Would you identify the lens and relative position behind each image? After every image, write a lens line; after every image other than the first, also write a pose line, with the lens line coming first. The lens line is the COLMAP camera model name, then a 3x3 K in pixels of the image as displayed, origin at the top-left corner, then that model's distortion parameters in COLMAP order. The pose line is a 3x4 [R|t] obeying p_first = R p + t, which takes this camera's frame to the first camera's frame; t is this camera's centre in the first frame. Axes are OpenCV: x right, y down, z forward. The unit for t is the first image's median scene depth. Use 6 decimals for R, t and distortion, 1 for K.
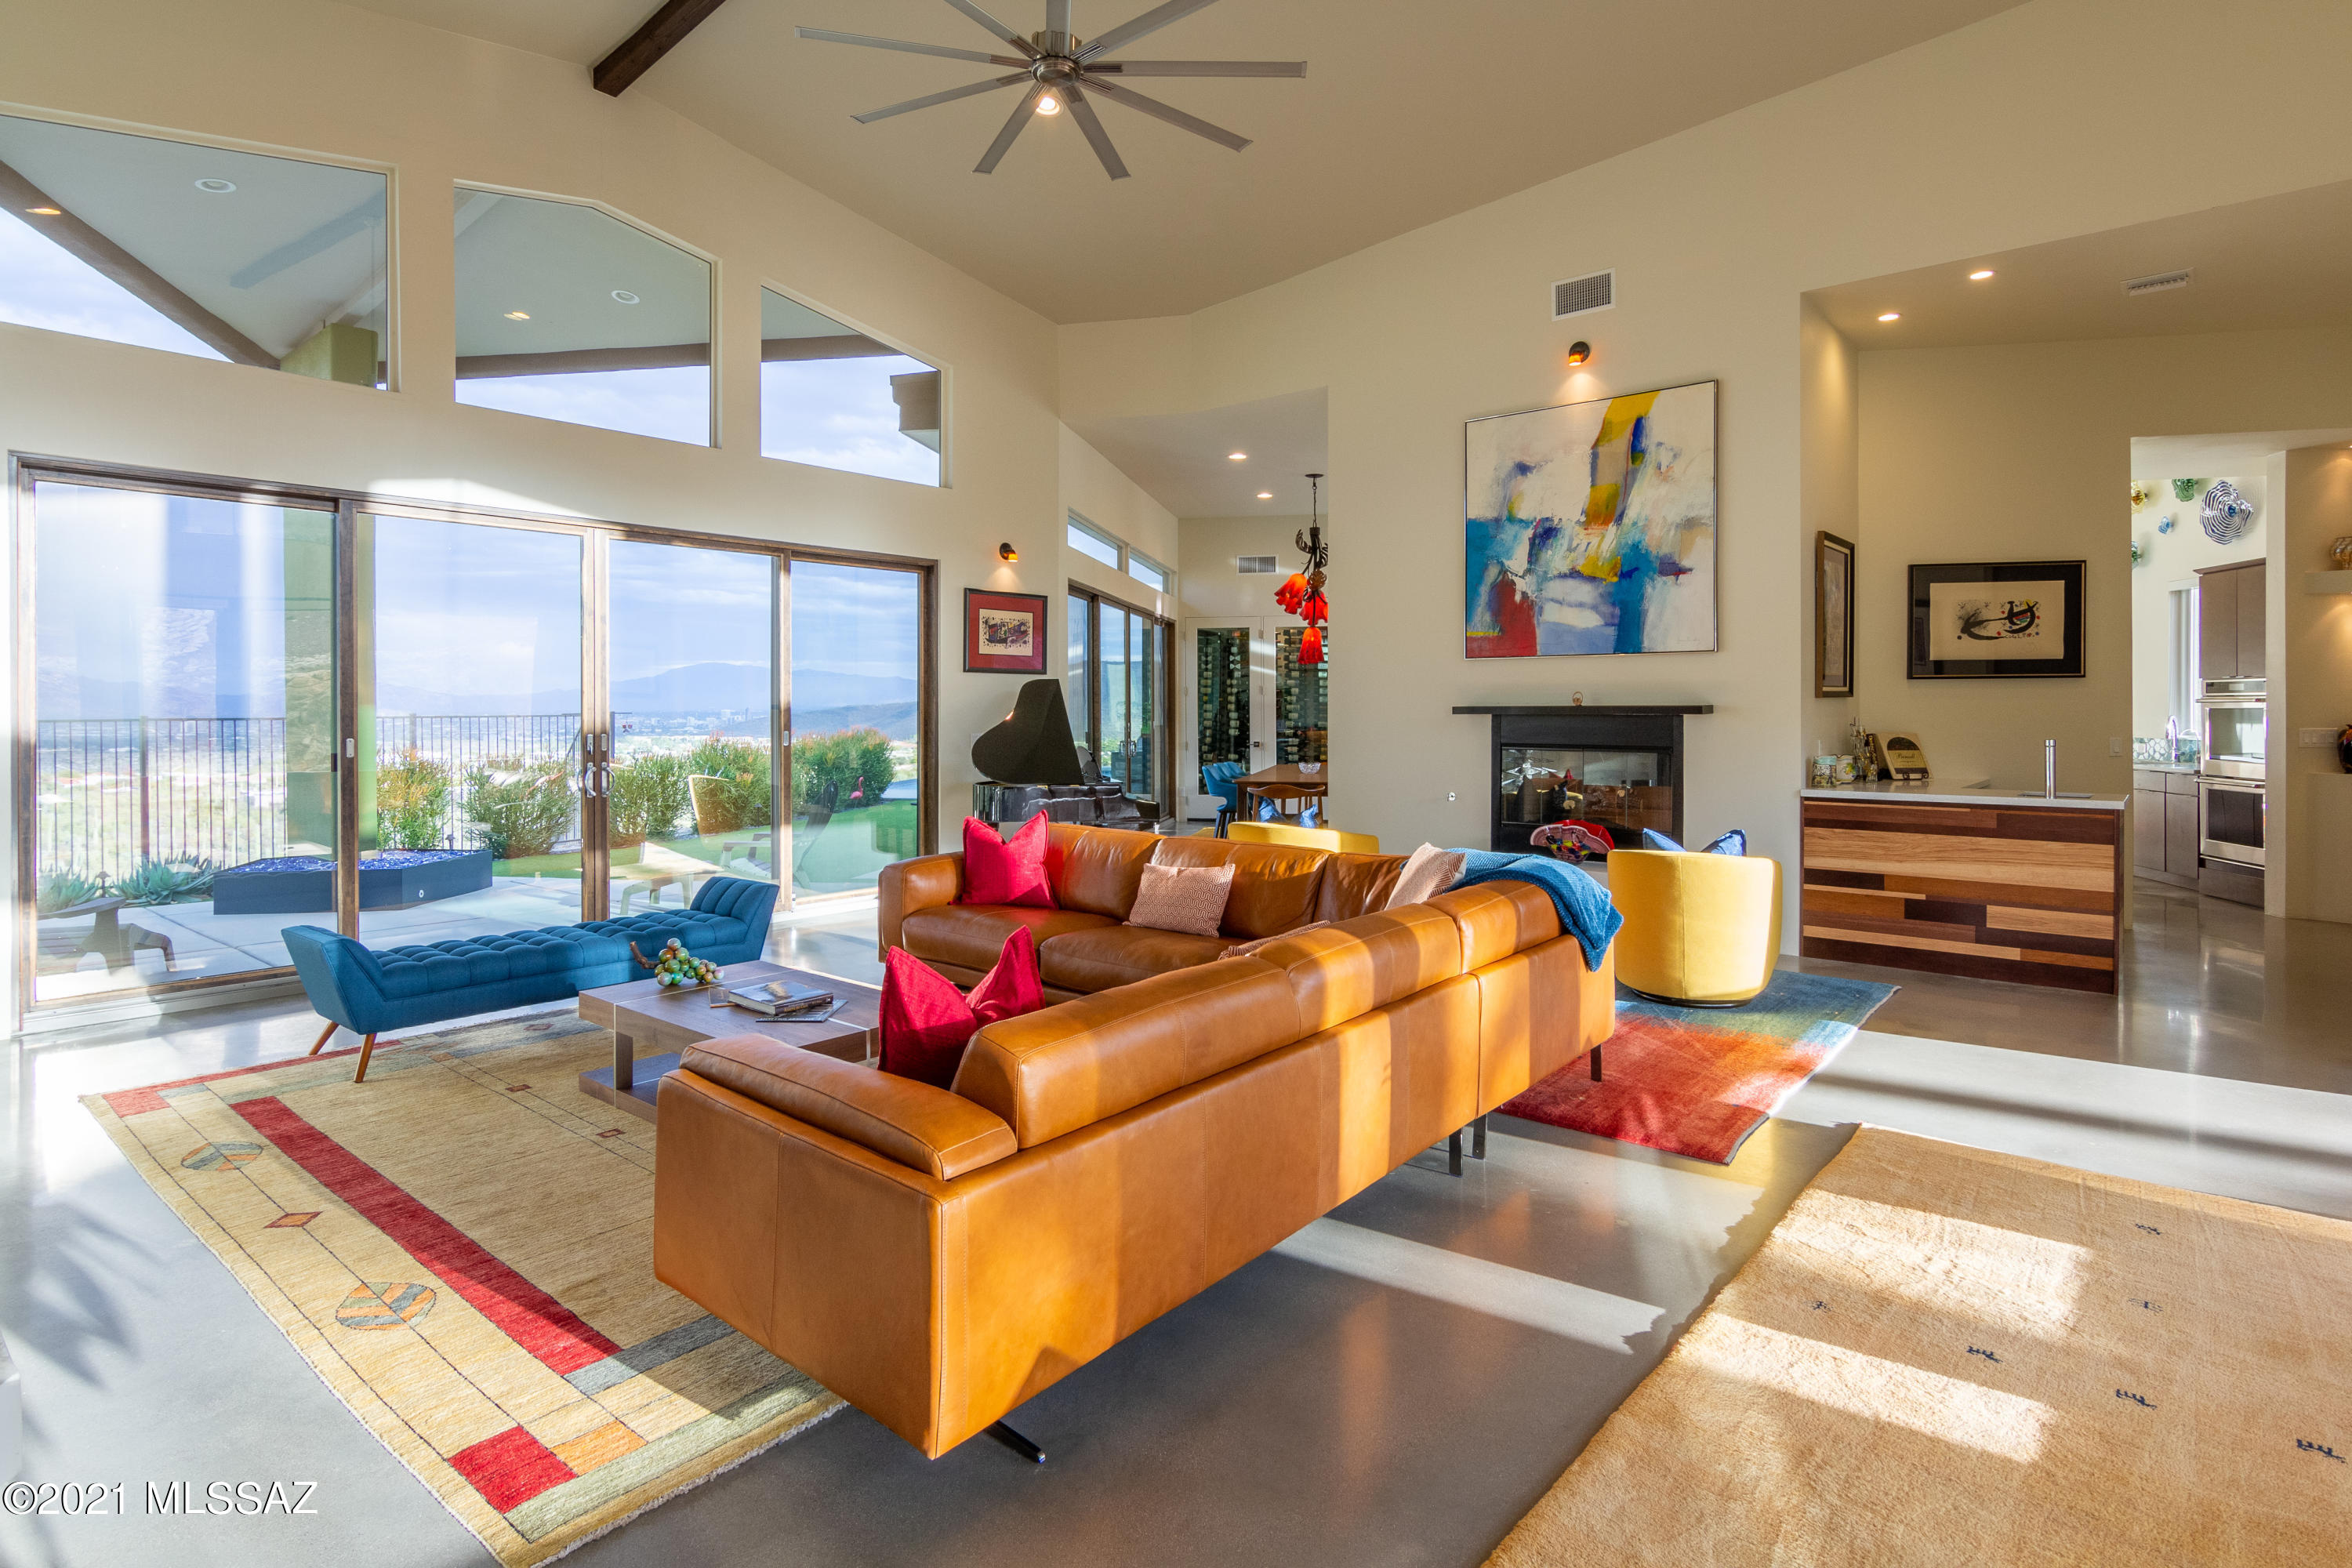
lens RADIAL K [[1206.4, 0, 1184.6], [0, 1206.4, 741.9], [0, 0, 1]] dist [-0.004713, 0.004206]
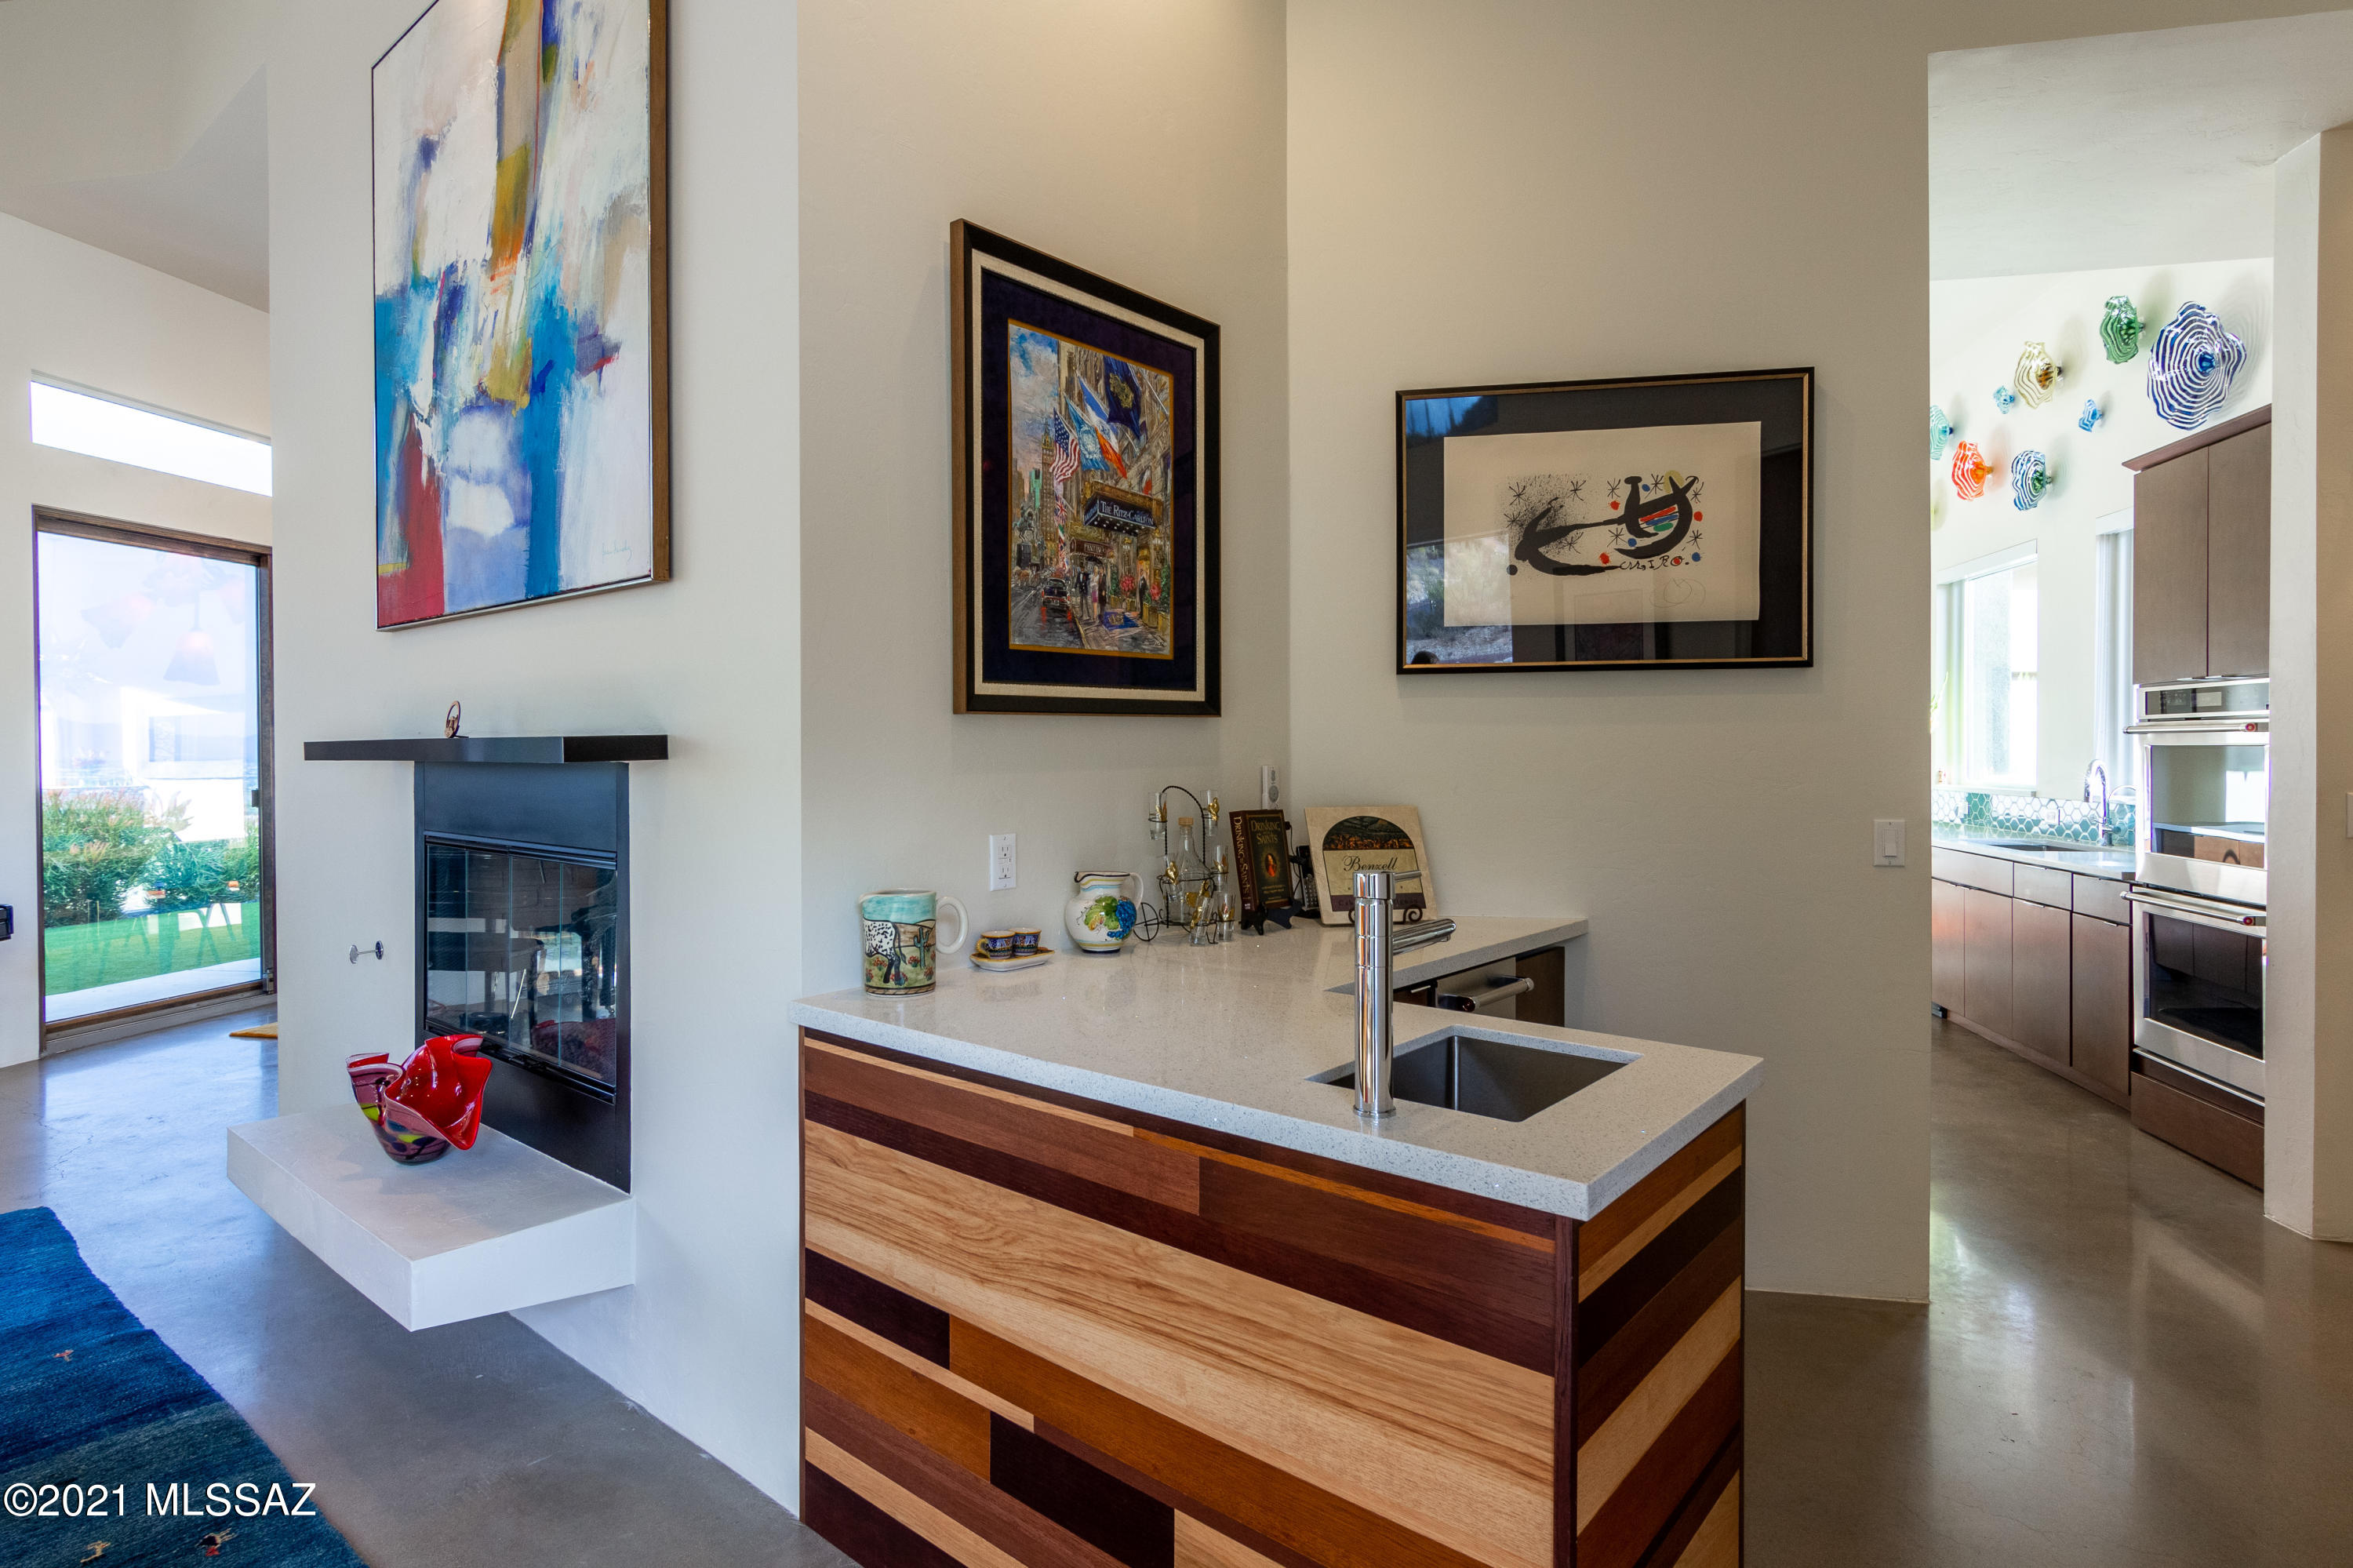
lens RADIAL K [[1207.0, 0, 1175.2], [0, 1207.0, 787.7], [0, 0, 1]] dist [-0.004713, 0.004206]
pose [[0.999984, 0.000086, -0.005674, 0.534580], [-0.000053, 0.999983, 0.005794, -0.015957], [0.005674, -0.005794, 0.999967, 0.596574]]
